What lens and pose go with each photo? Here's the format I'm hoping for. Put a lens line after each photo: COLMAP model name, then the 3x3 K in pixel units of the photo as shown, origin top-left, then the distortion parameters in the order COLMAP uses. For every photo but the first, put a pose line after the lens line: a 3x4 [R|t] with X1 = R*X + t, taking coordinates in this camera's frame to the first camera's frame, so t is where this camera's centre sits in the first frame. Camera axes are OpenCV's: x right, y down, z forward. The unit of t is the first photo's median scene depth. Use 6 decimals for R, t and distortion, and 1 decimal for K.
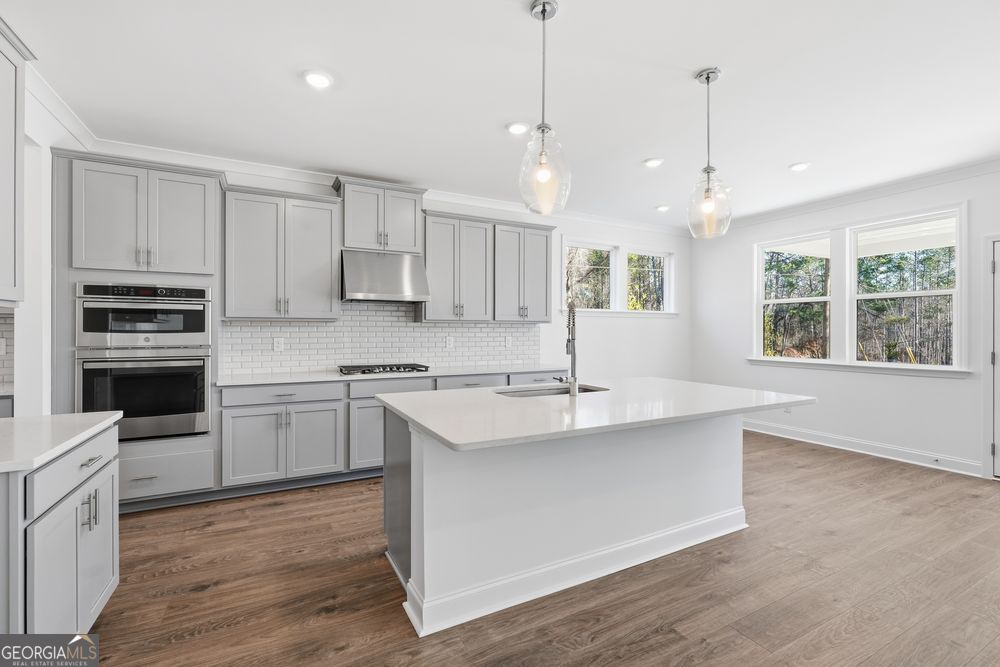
lens RADIAL K [[445.3, 0, 502.2], [0, 445.3, 320.5], [0, 0, 1]] dist [-0.003222, -0.000437]
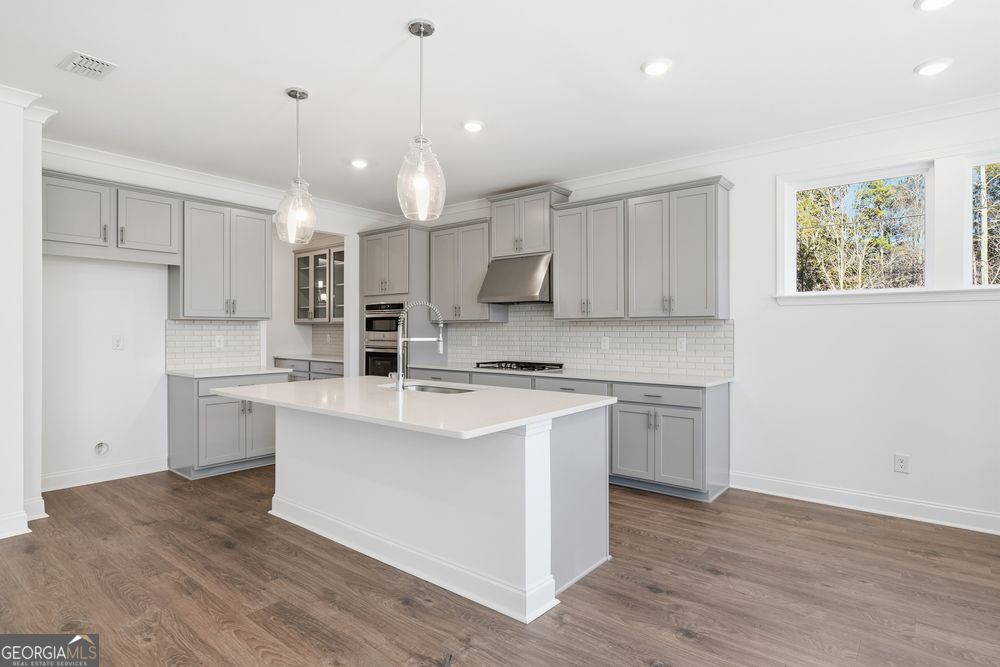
lens RADIAL K [[524.4, 0, 500.0], [0, 524.4, 333.5], [0, 0, 1]] dist [-0.019117, -0.000007]
pose [[0.393545, 0.004078, -0.919296, 0.902835], [0.021388, 0.999679, 0.013590, 0.013295], [0.919057, -0.025011, 0.393331, 0.479642]]
